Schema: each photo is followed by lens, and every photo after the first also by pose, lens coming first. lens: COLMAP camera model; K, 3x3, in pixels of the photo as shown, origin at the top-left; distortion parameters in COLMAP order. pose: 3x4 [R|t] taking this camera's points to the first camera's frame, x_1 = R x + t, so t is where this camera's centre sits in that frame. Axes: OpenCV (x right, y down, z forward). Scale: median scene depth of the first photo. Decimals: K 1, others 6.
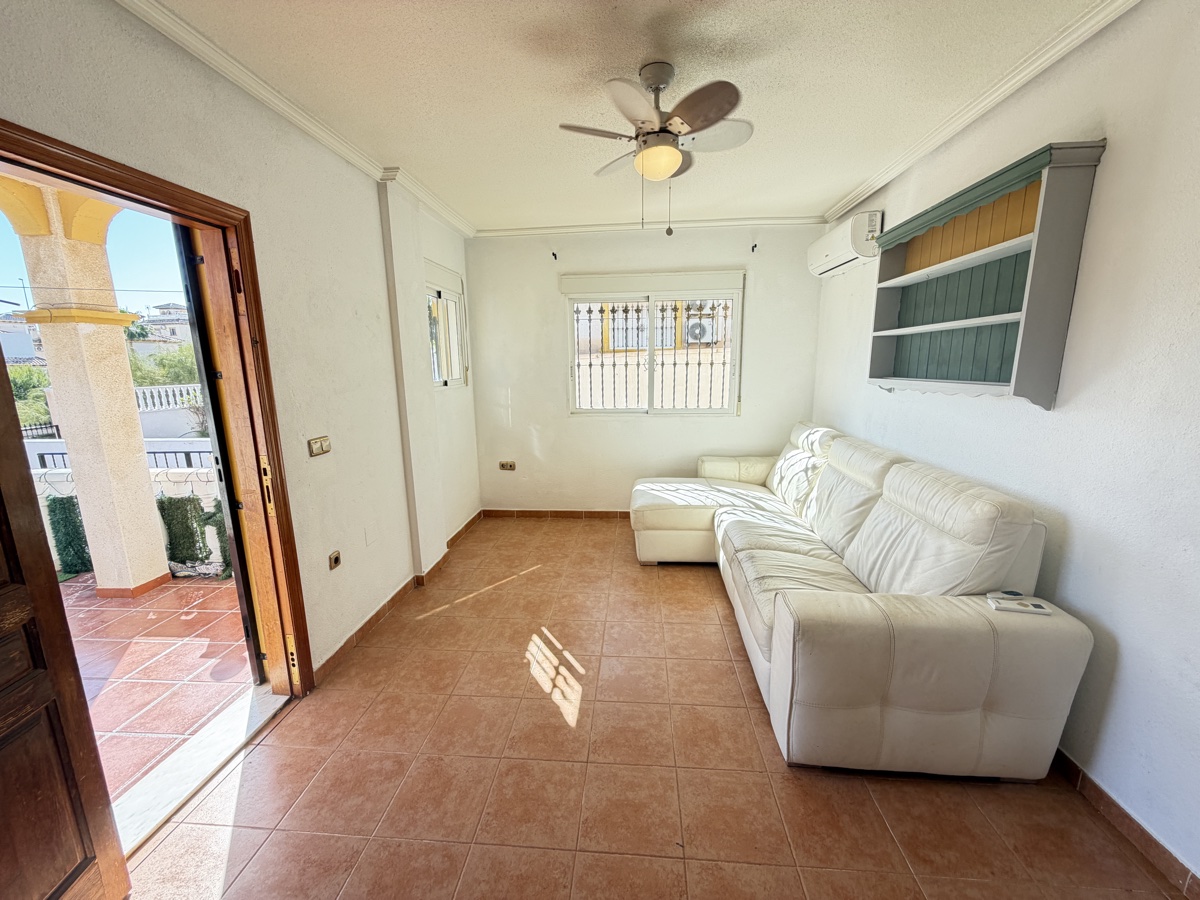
lens RADIAL K [[478.8, 0, 599.9], [0, 478.8, 455.8], [0, 0, 1]] dist [0.001593, -0.000154]
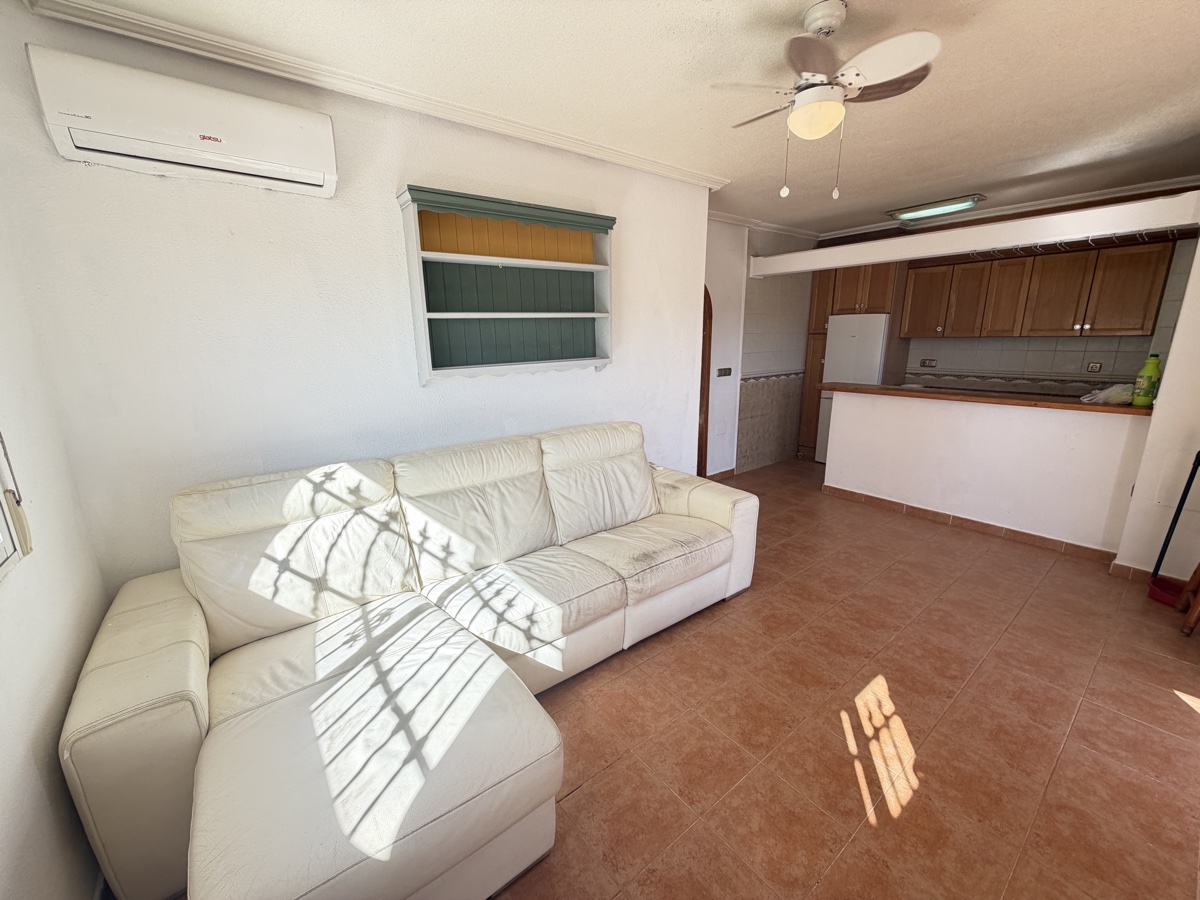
lens RADIAL K [[478.8, 0, 597.6], [0, 478.8, 451.6], [0, 0, 1]] dist [0.001593, -0.000154]
pose [[-0.675692, -0.150471, 0.721664, -0.264668], [0.168611, 0.921451, 0.349998, -0.318046], [-0.717642, 0.358171, -0.597246, 1.551359]]
